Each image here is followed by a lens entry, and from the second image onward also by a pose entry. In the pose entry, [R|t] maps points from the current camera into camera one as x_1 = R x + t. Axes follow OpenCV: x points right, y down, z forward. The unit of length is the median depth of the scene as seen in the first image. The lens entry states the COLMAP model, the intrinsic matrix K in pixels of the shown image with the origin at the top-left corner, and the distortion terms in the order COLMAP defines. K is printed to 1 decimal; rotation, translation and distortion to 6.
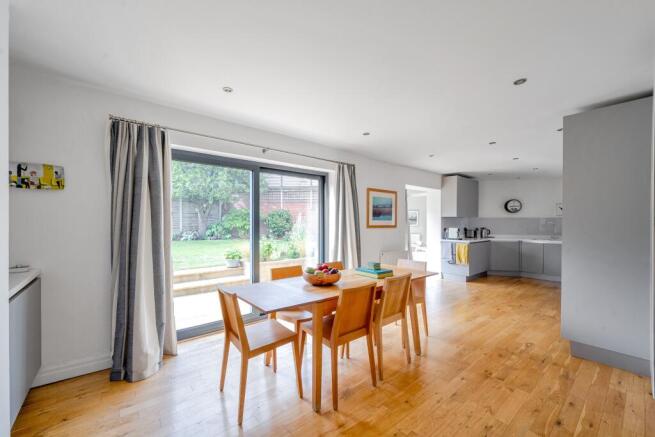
lens RADIAL K [[259.6, 0, 321.8], [0, 259.6, 220.8], [0, 0, 1]] dist [-0.000789, -0.000032]
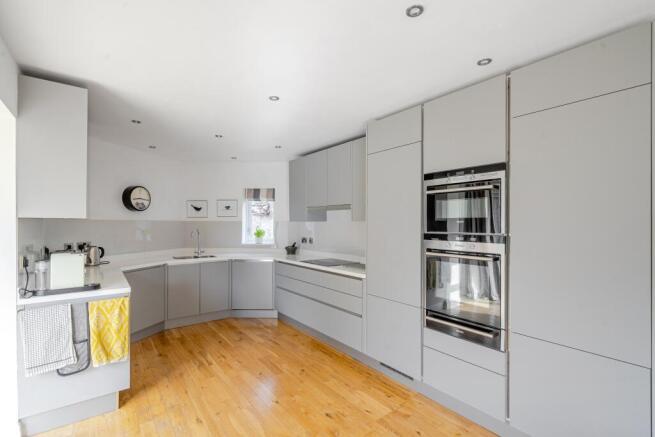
lens RADIAL K [[300.8, 0, 324.6], [0, 300.8, 224.0], [0, 0, 1]] dist [-0.001013, -0.000111]
pose [[0.045727, -0.007018, 0.998929, 0.159188], [-0.006587, 0.999951, 0.007326, -0.013438], [-0.998932, -0.006915, 0.045678, 0.664755]]
